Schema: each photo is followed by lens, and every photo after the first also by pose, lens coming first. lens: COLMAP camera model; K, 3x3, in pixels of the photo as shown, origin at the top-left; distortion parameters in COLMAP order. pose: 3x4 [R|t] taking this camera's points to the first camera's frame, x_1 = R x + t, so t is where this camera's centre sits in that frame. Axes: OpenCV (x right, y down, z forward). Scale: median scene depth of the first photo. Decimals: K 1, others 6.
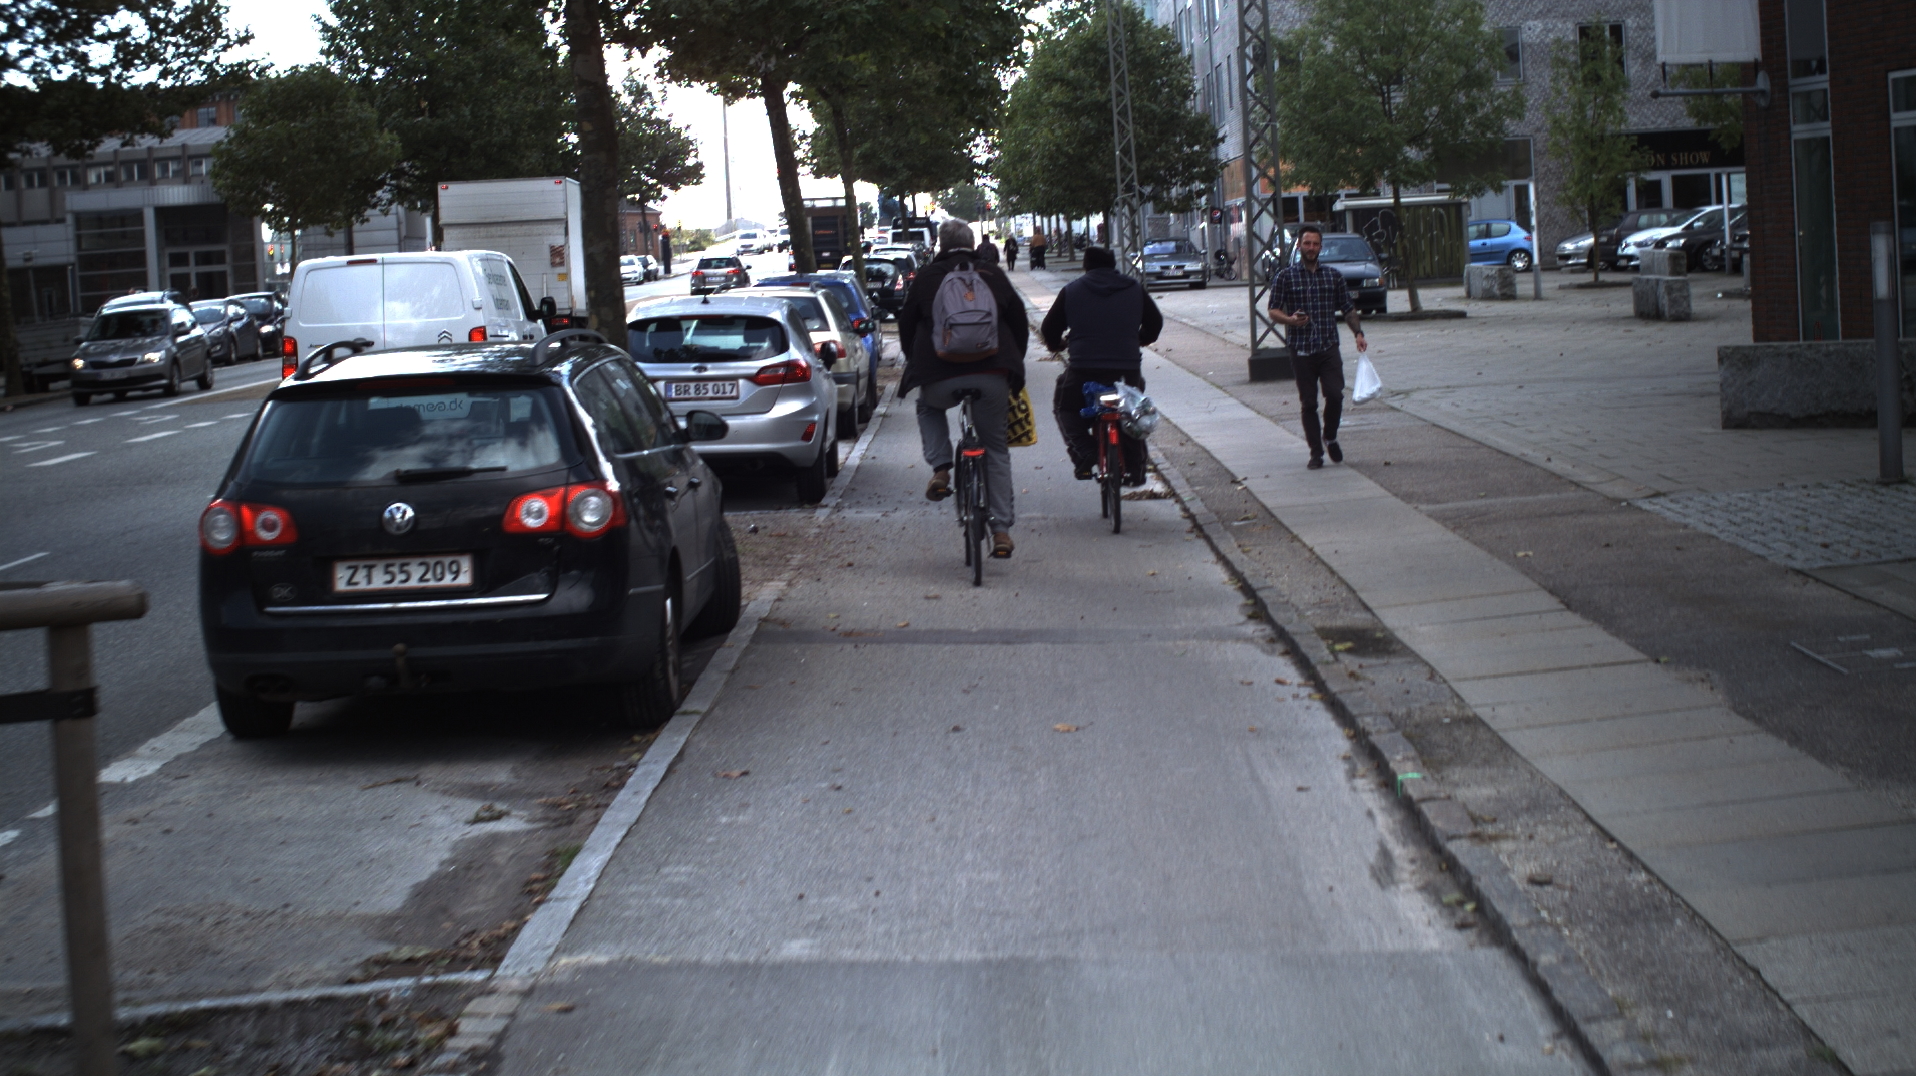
lens RADIAL K [[3499.5, 0, 960.6], [0, 3499.5, 540.8], [0, 0, 1]] dist [-0.267543, 0.000000]
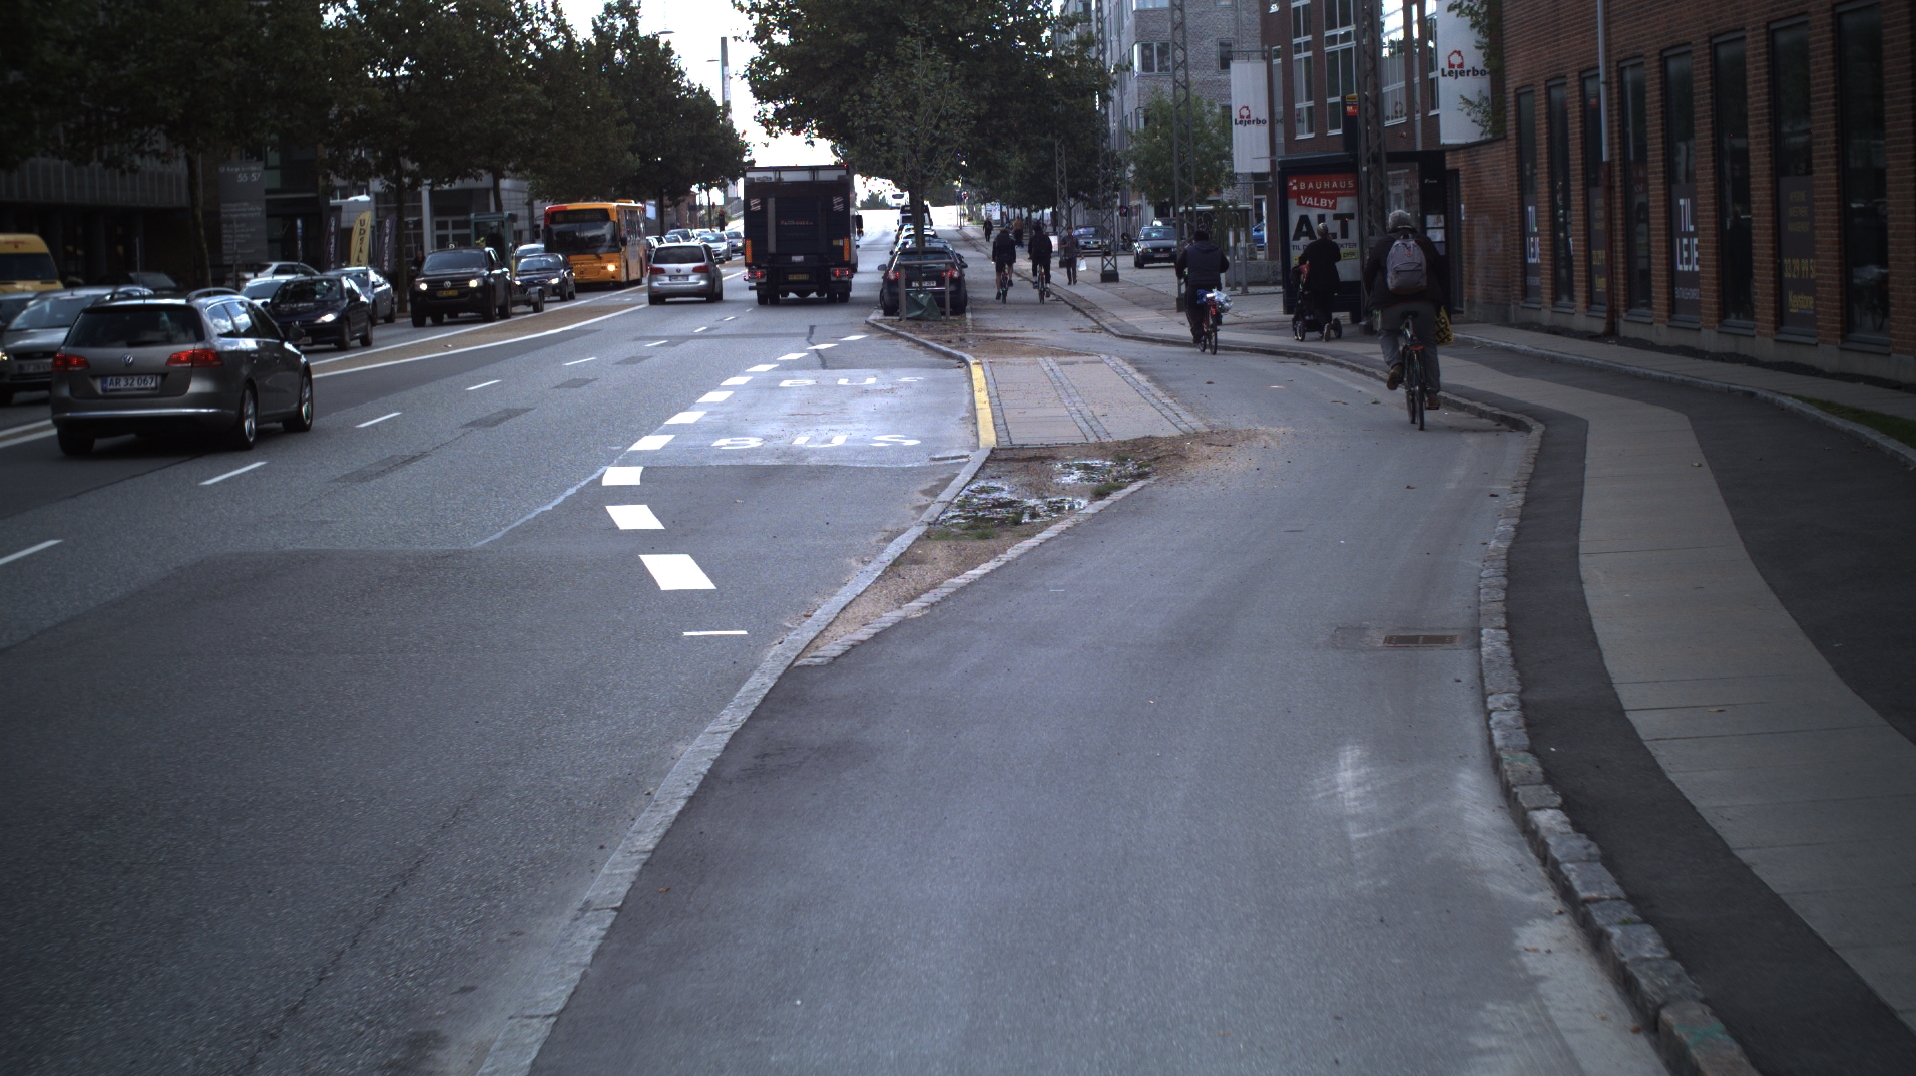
lens RADIAL K [[3499.5, 0, 950.5], [0, 3499.5, 535.6], [0, 0, 1]] dist [-0.267543, 0.000000]
pose [[0.999760, 0.018714, 0.011362, -0.024375], [-0.018765, 0.999814, 0.004413, 0.057530], [-0.011277, -0.004625, 0.999926, -0.693733]]
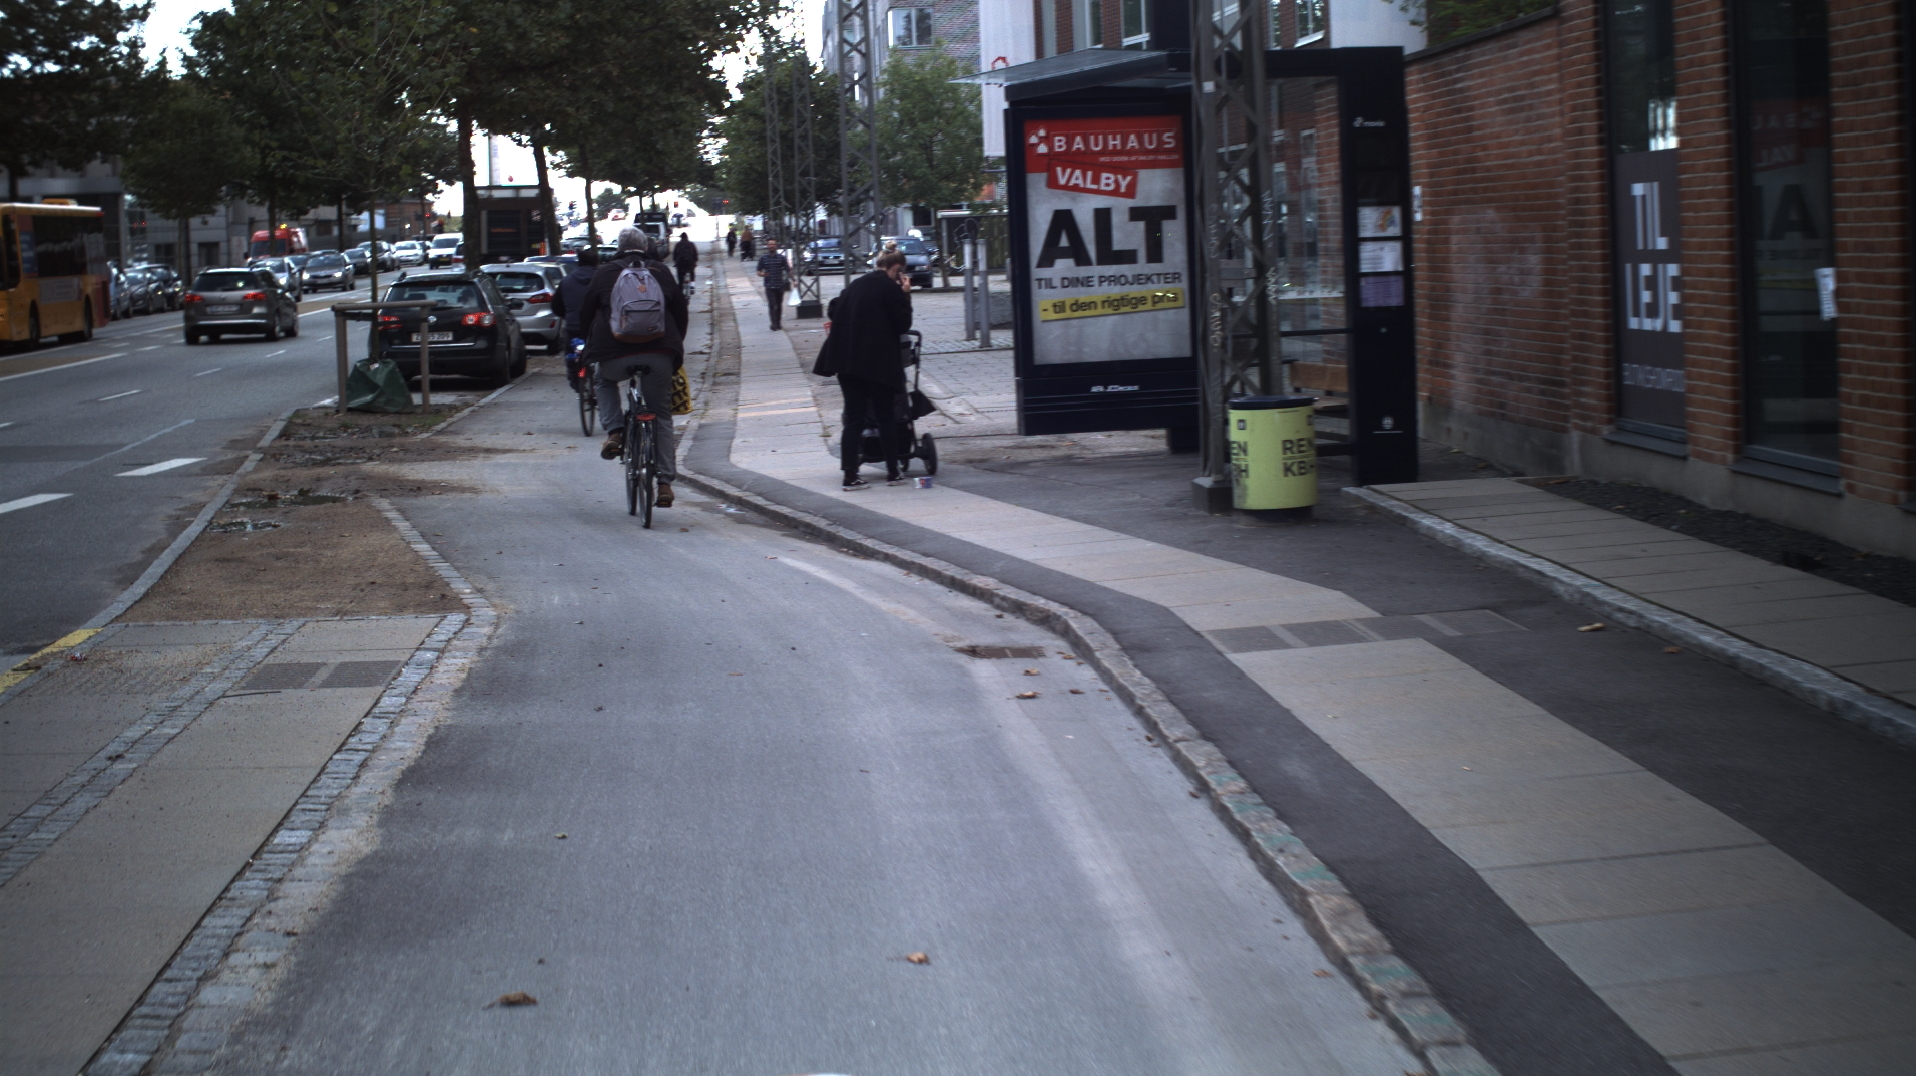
lens RADIAL K [[3499.5, 0, 968.8], [0, 3499.5, 539.9], [0, 0, 1]] dist [-0.267543, 0.000000]
pose [[0.997237, 0.015119, 0.072733, 0.017382], [-0.015270, 0.999882, 0.001521, 0.027766], [-0.072701, -0.002627, 0.997350, -0.348942]]
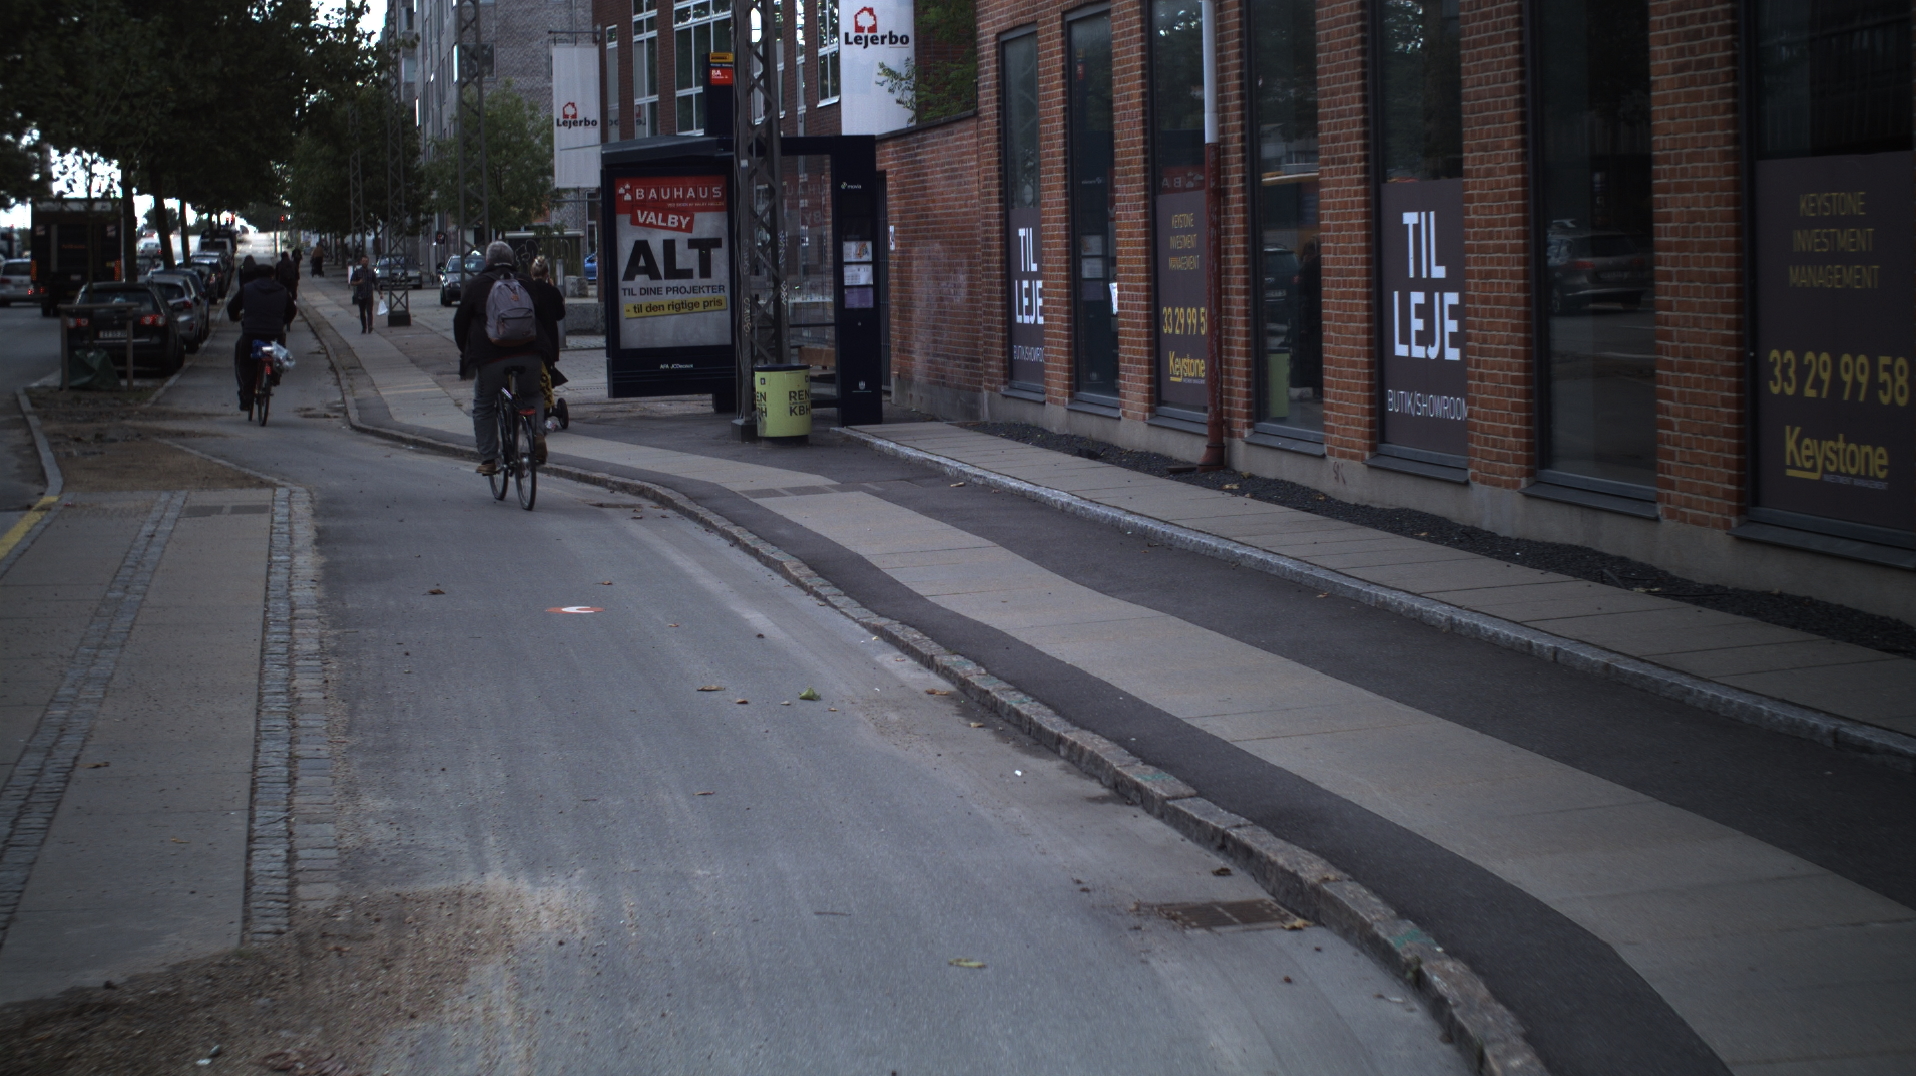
lens RADIAL K [[3499.5, 0, 954.5], [0, 3499.5, 534.8], [0, 0, 1]] dist [-0.267543, 0.000000]
pose [[0.979729, 0.021026, 0.199219, 0.001572], [-0.019815, 0.999771, -0.008069, 0.037557], [-0.199343, 0.003957, 0.979922, -0.465135]]
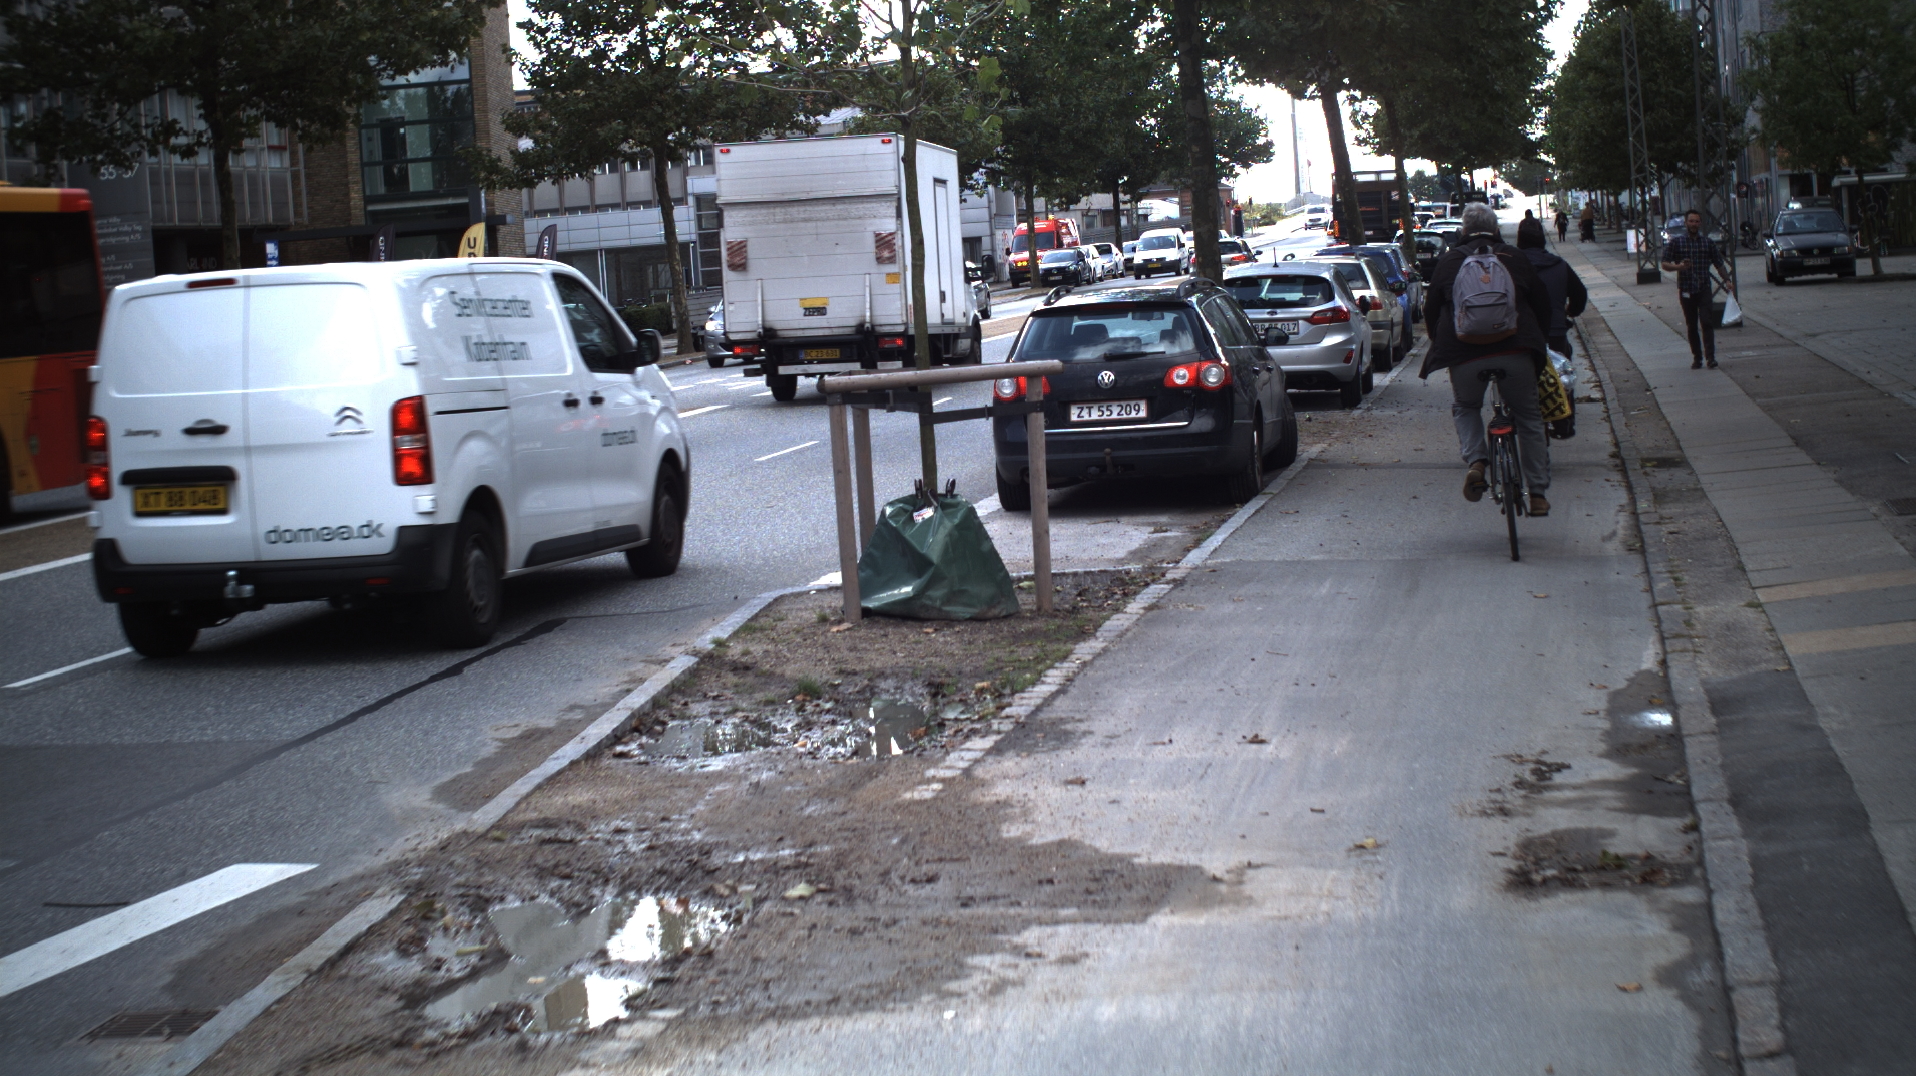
lens RADIAL K [[3499.5, 0, 960.3], [0, 3499.5, 532.1], [0, 0, 1]] dist [-0.267543, 0.000000]
pose [[0.986715, -0.000056, -0.162458, 0.008432], [0.000879, 0.999987, 0.004991, 0.008931], [0.162456, -0.005068, 0.986703, -0.114558]]
